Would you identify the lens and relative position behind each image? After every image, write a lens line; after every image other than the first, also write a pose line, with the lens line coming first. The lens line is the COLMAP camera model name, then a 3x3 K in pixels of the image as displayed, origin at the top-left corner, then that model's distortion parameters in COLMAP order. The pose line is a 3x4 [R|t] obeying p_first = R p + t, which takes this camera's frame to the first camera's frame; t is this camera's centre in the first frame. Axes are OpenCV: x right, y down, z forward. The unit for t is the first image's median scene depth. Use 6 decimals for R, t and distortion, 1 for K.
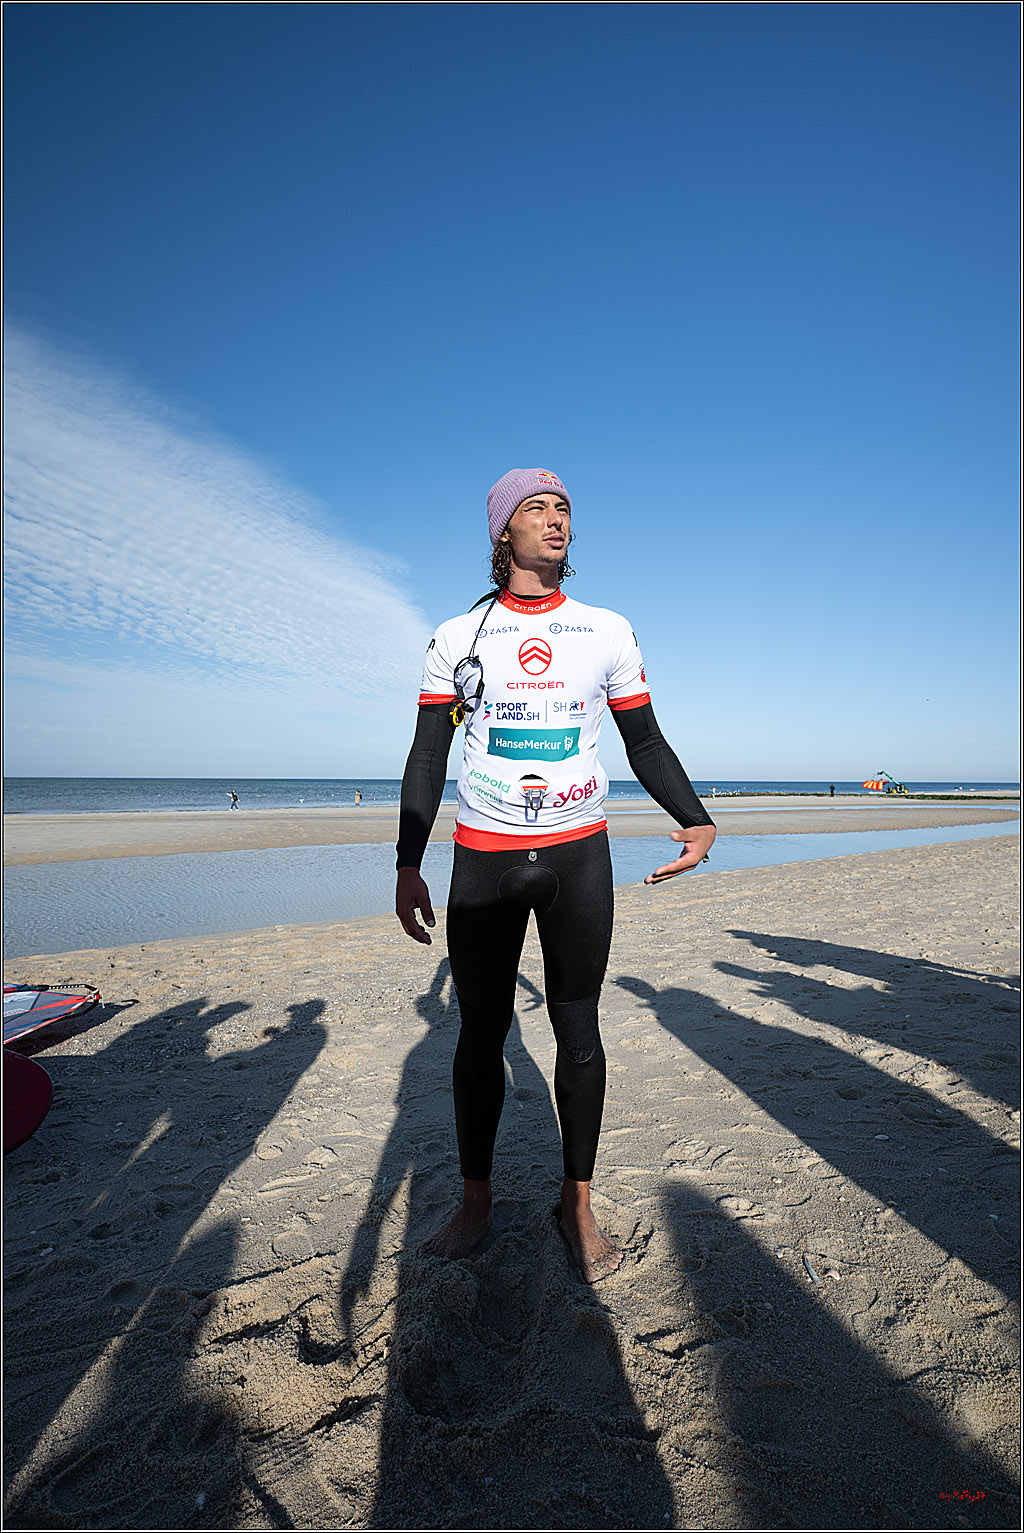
lens RADIAL K [[652.7, 0, 508.2], [0, 652.7, 794.4], [0, 0, 1]] dist [-0.008389, 0.000148]
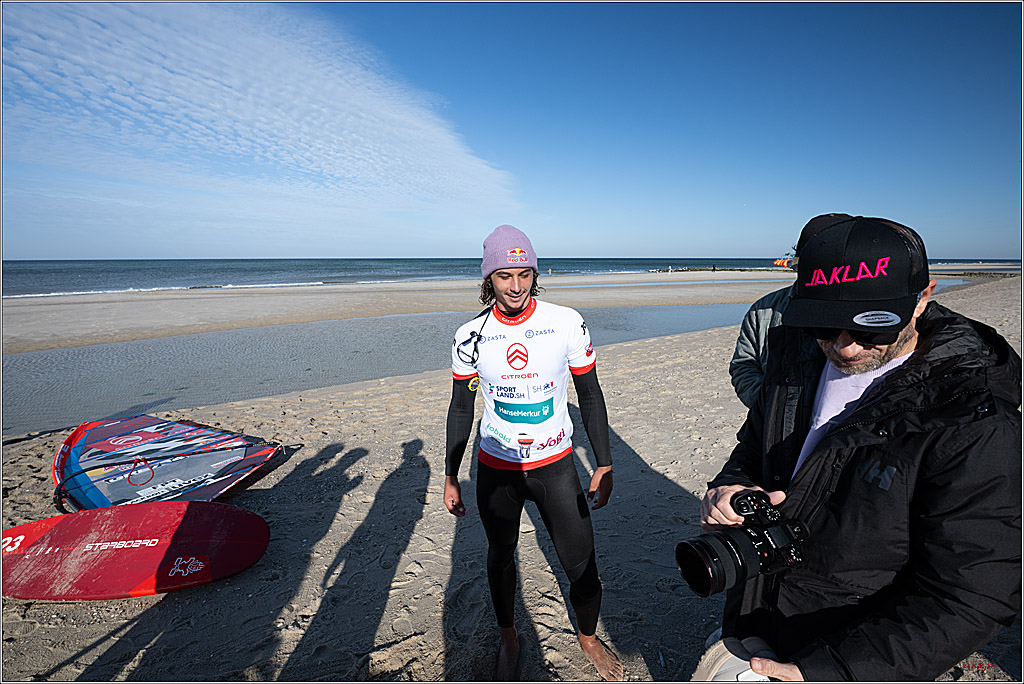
lens RADIAL K [[433.6, 0, 507.1], [0, 433.6, 364.9], [0, 0, 1]] dist [-0.010784, 0.000641]
pose [[0.998753, -0.003558, -0.049798, 0.014383], [0.015275, 0.971403, 0.236945, -0.108417], [0.047531, -0.237411, 0.970246, -0.016575]]
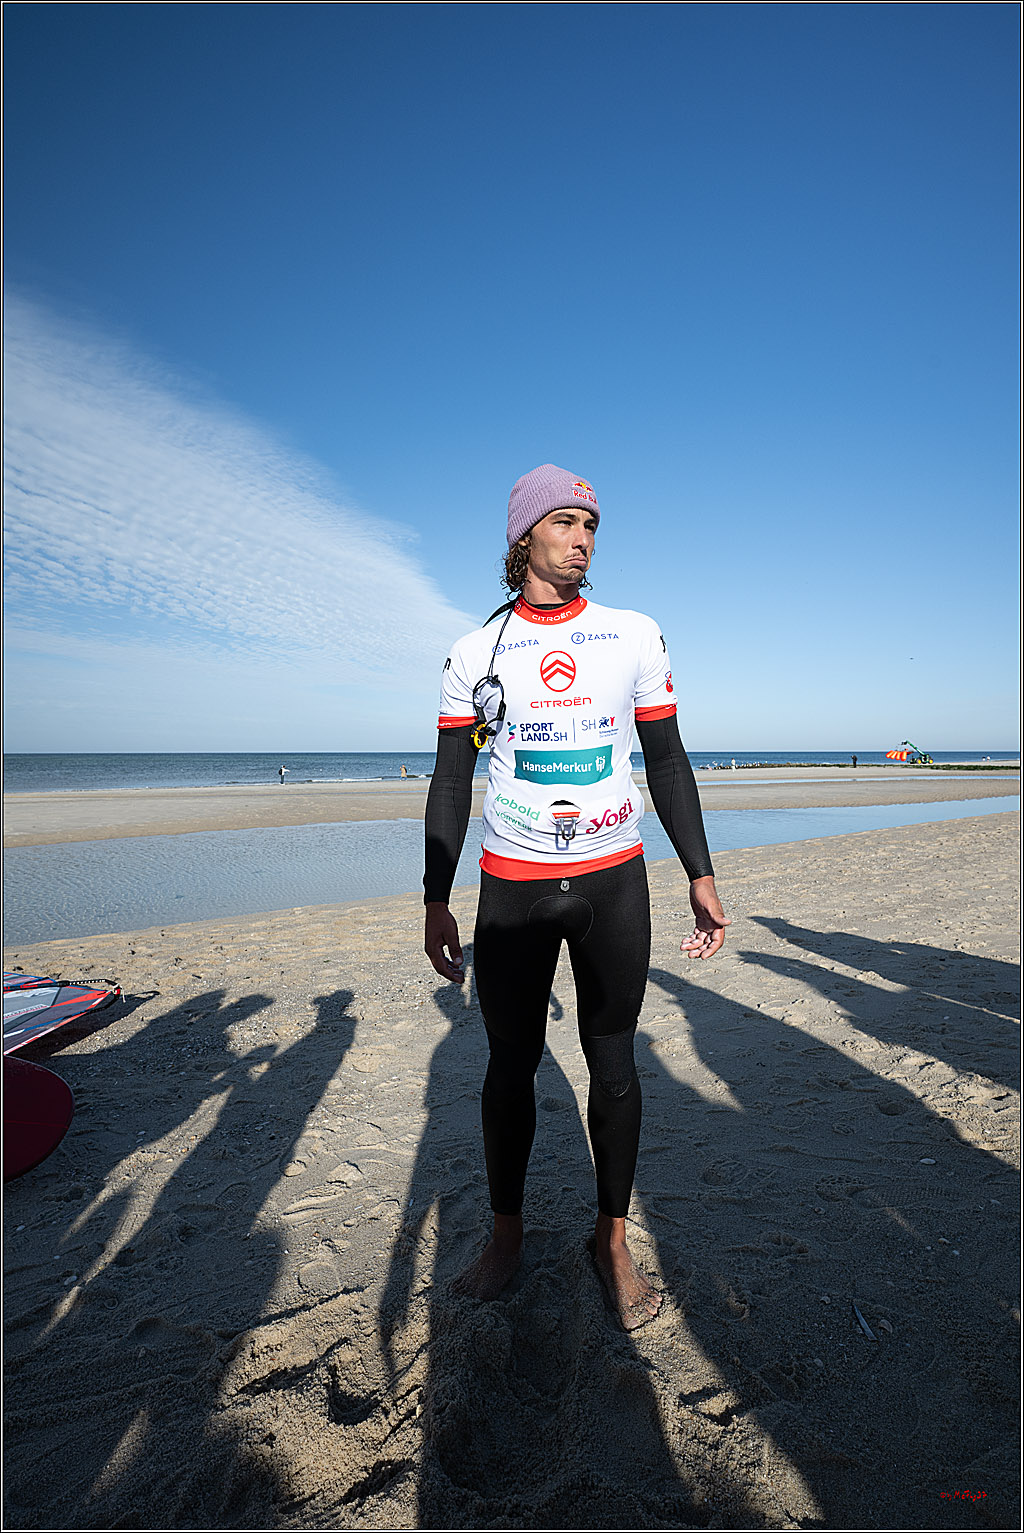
lens RADIAL K [[655.6, 0, 509.5], [0, 655.6, 792.0], [0, 0, 1]] dist [-0.010660, 0.000906]
pose [[0.999750, -0.007607, -0.021039, -0.005795], [0.008493, 0.999067, 0.042350, -0.020771], [0.020697, -0.042518, 0.998881, 0.017395]]
